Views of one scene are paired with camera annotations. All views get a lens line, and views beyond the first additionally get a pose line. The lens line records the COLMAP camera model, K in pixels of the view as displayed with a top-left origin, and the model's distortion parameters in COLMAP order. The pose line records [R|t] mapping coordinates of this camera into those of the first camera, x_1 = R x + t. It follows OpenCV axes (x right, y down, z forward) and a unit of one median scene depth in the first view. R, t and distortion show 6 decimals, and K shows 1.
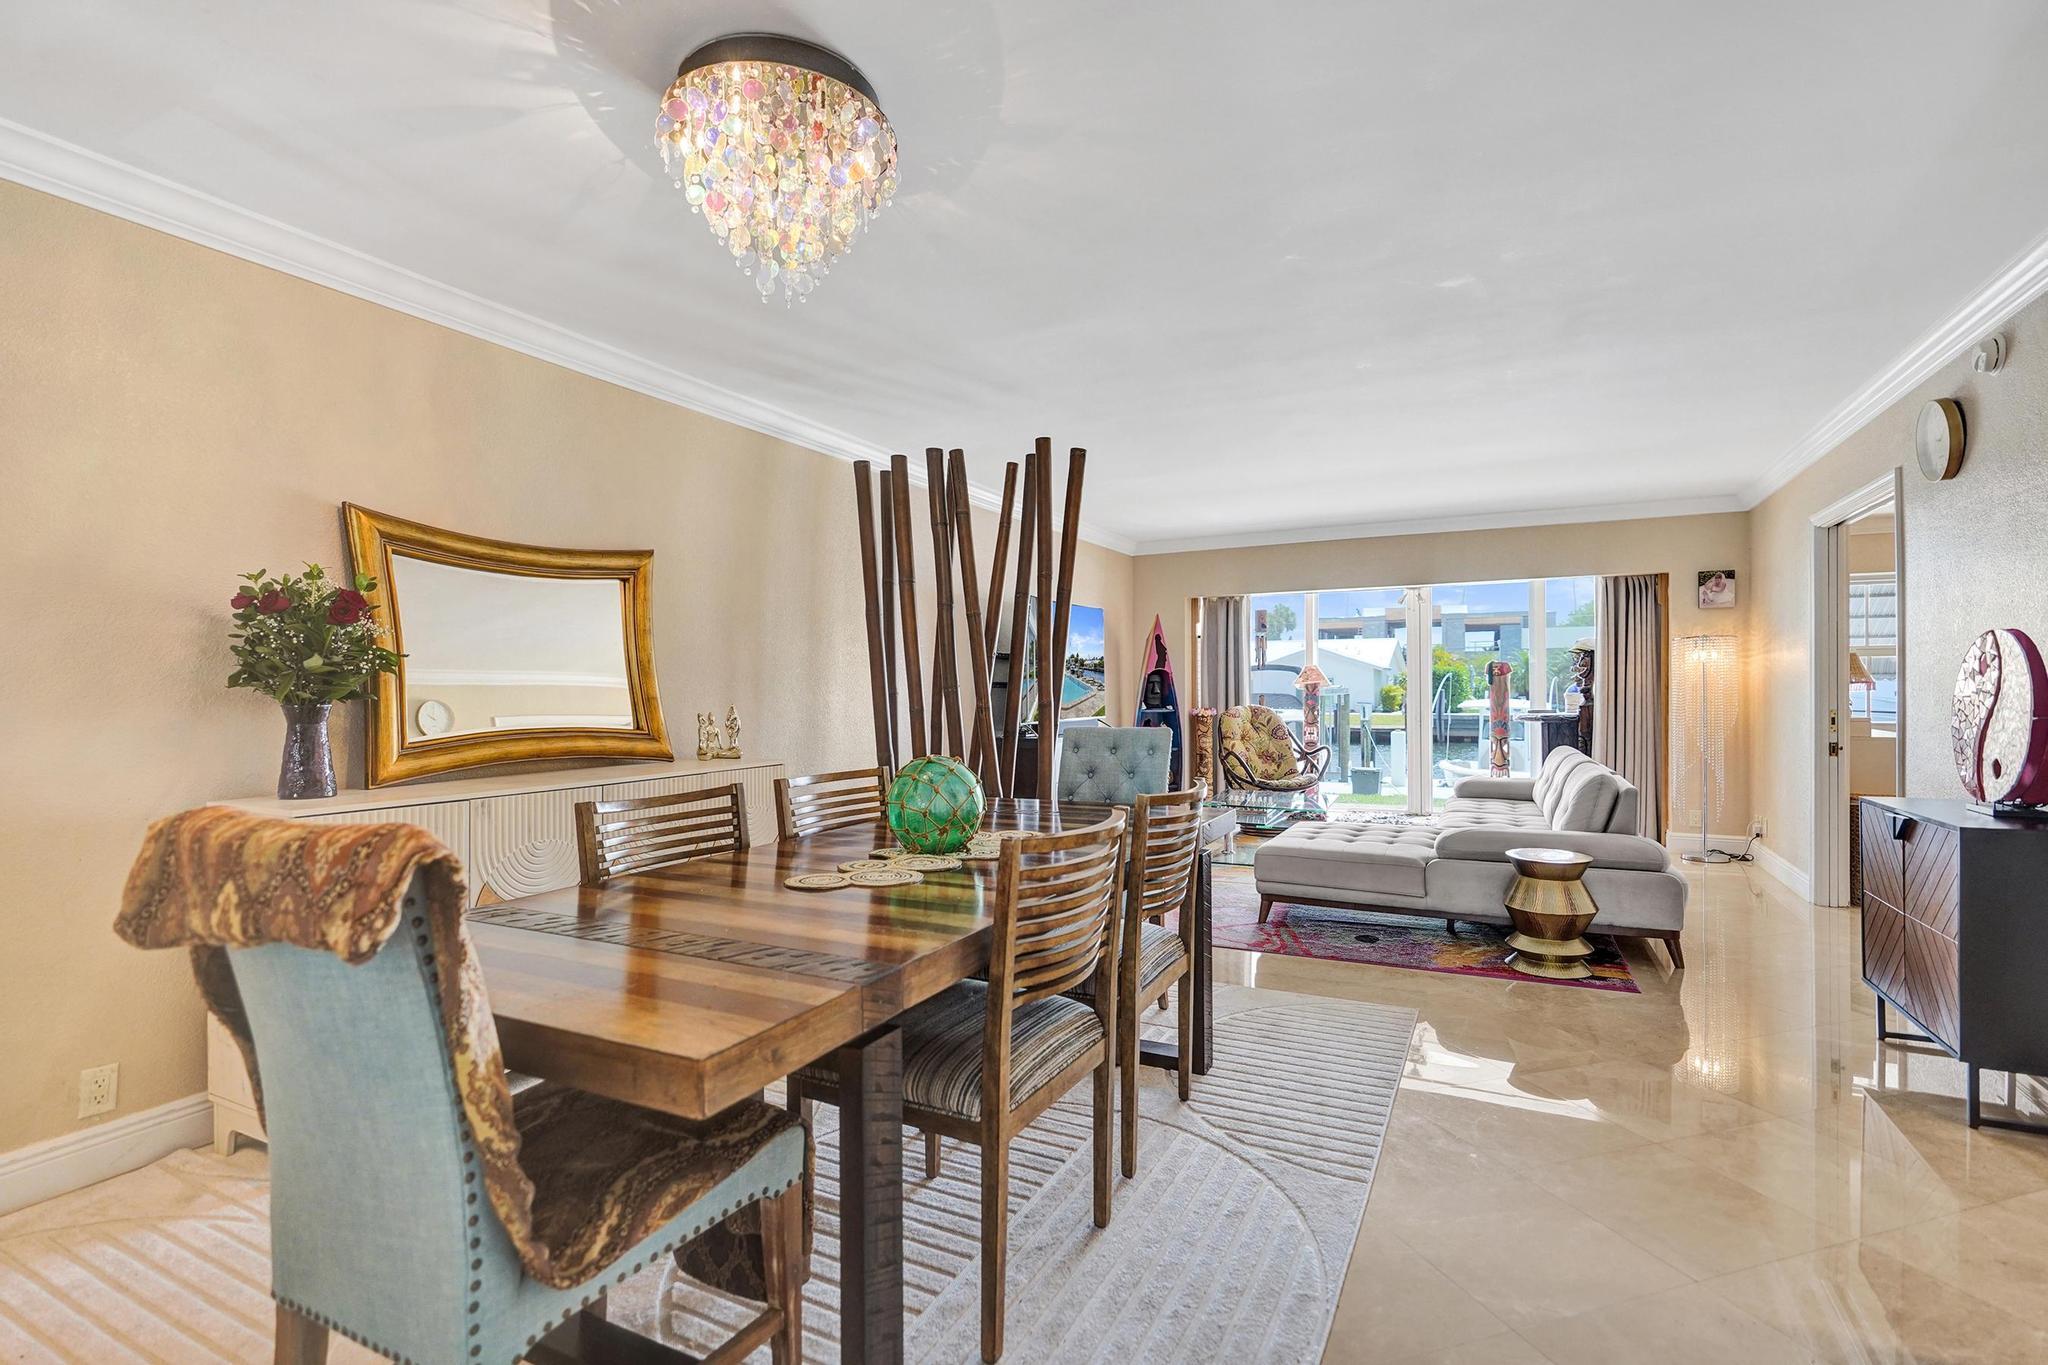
lens RADIAL K [[950.7, 0, 1019.6], [0, 950.7, 692.2], [0, 0, 1]] dist [-0.001634, -0.000065]
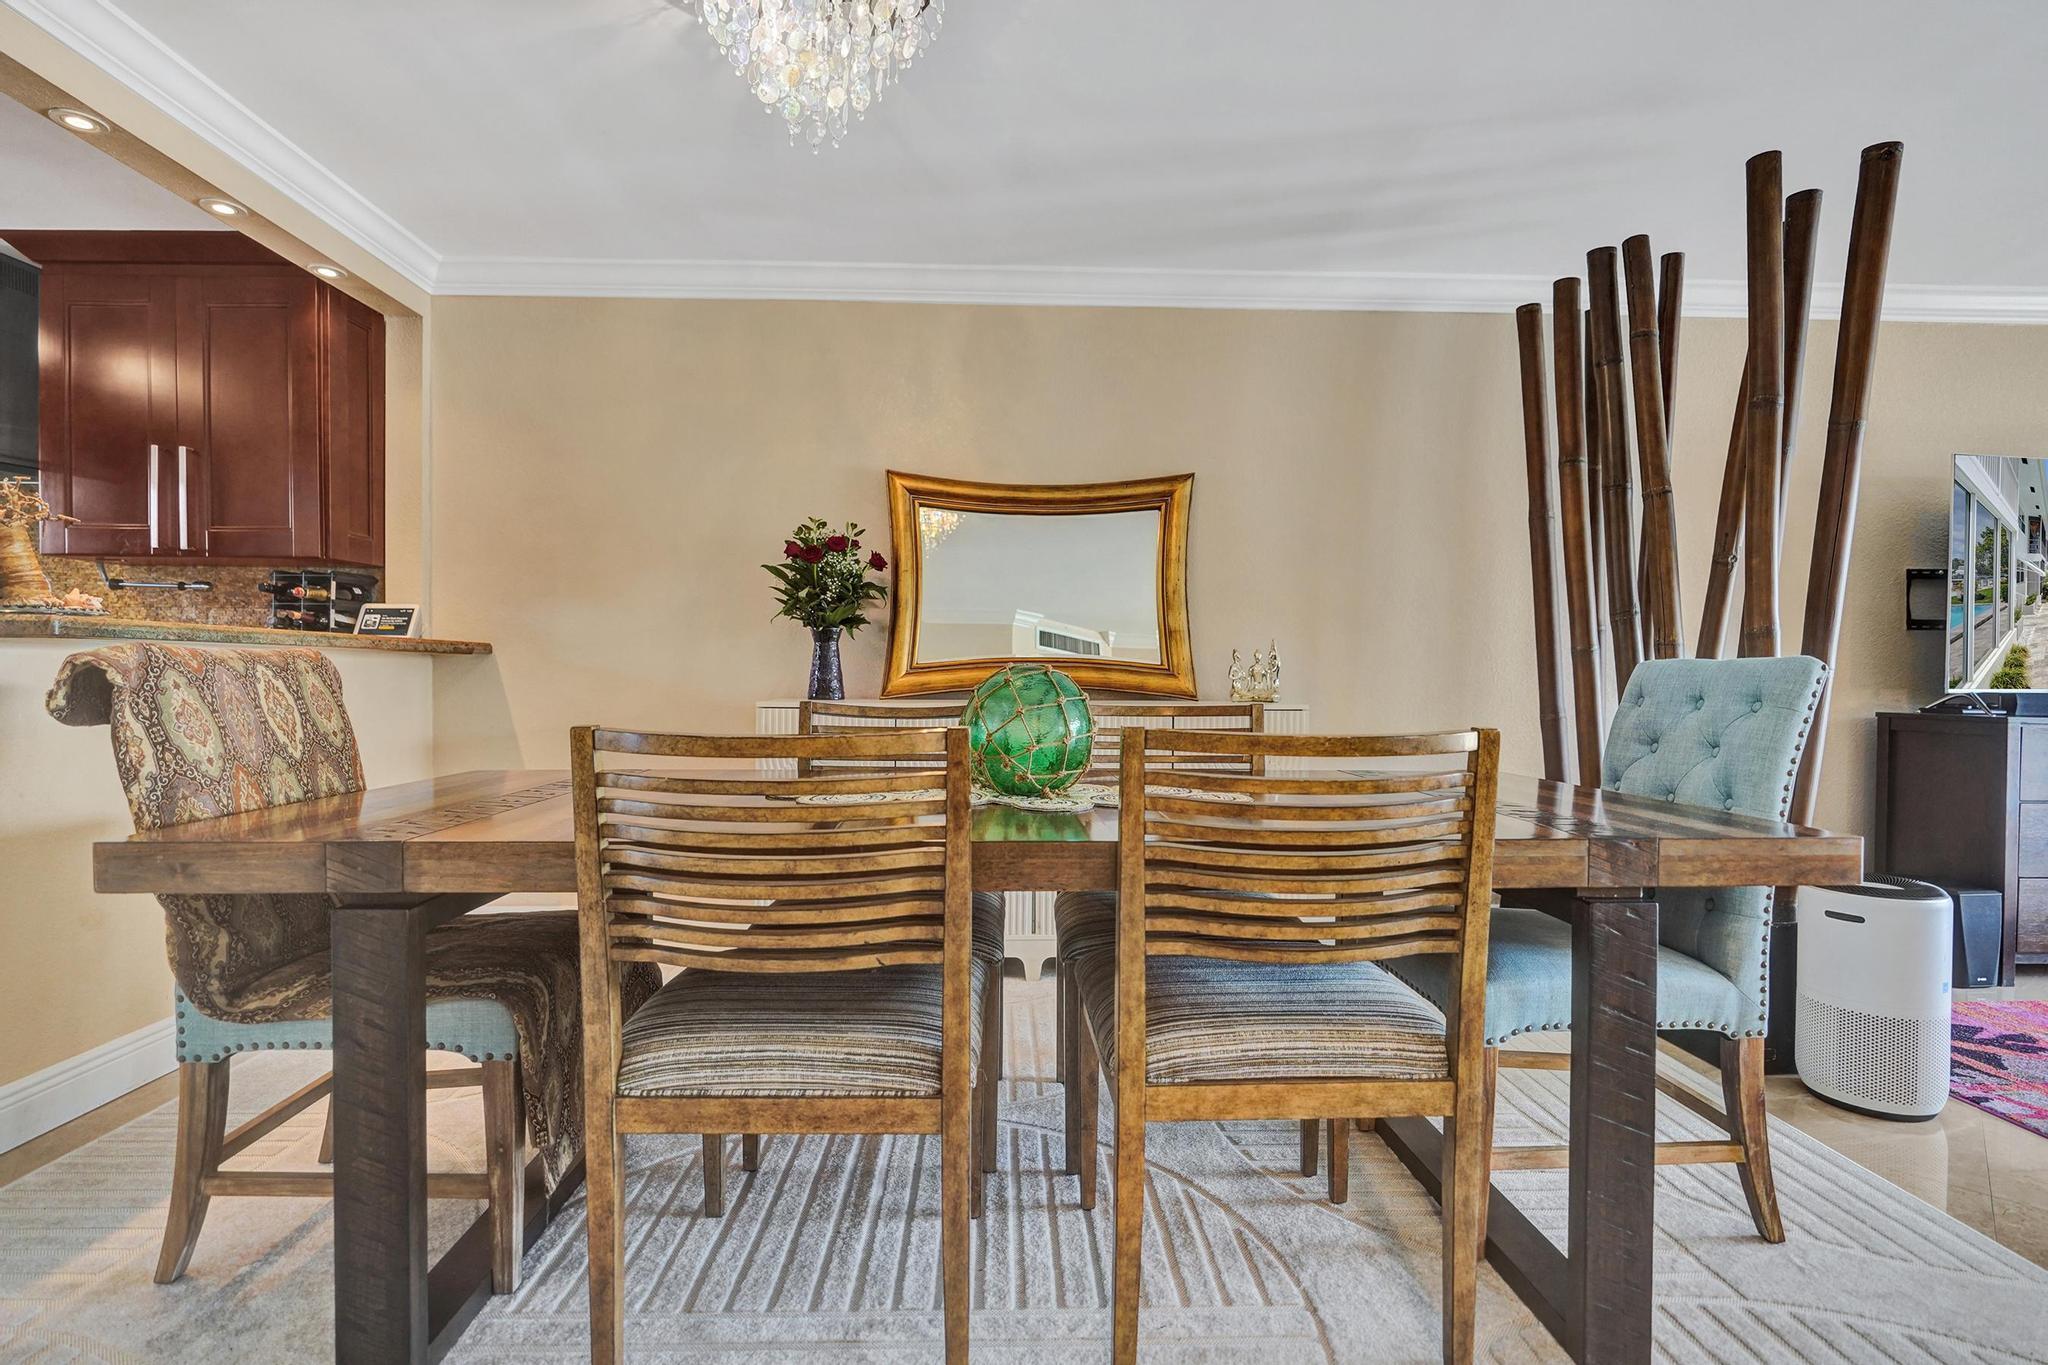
lens RADIAL K [[950.7, 0, 1023.0], [0, 950.7, 682.8], [0, 0, 1]] dist [-0.001634, -0.000065]
pose [[0.486413, 0.020109, -0.873498, 0.379173], [-0.015079, 0.999779, 0.014619, 0.048174], [0.873599, 0.006060, 0.486609, 0.437468]]
